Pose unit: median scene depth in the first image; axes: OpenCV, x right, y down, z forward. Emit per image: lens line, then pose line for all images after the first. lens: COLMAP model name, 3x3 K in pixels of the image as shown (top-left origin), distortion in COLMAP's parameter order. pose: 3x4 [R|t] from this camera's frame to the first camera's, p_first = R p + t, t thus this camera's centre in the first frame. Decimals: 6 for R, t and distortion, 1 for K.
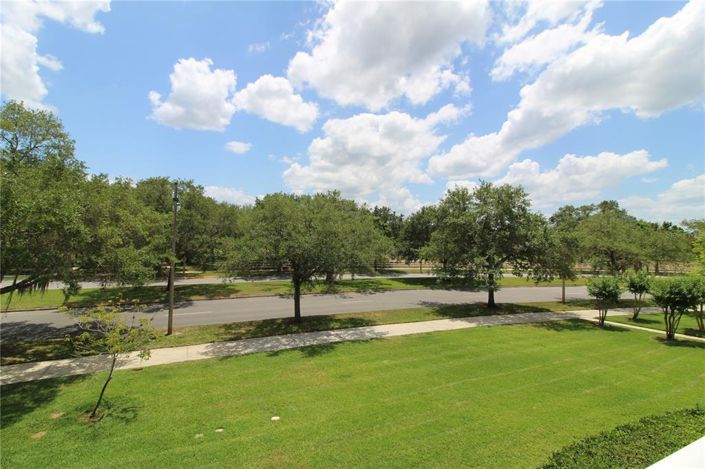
lens RADIAL K [[327.5, 0, 353.0], [0, 327.5, 209.4], [0, 0, 1]] dist [-0.009915, -0.006185]
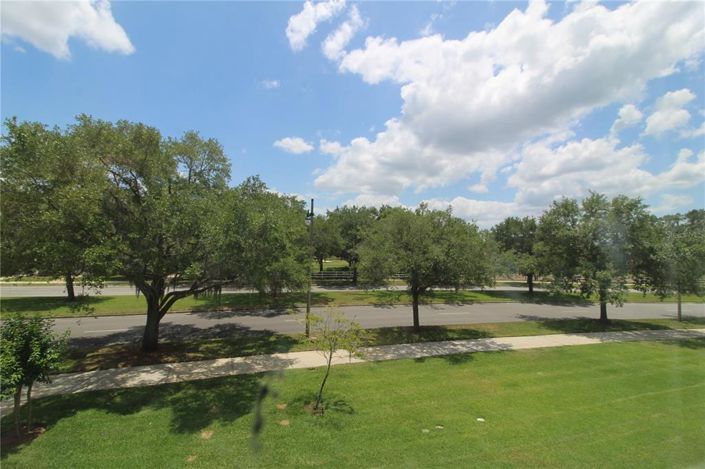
lens RADIAL K [[327.5, 0, 318.5], [0, 327.5, 207.4], [0, 0, 1]] dist [-0.009915, -0.006185]
pose [[0.990175, -0.010059, -0.139474, -0.305434], [0.004990, 0.999316, -0.036647, -0.010978], [0.139747, 0.035591, 0.989547, -0.078906]]
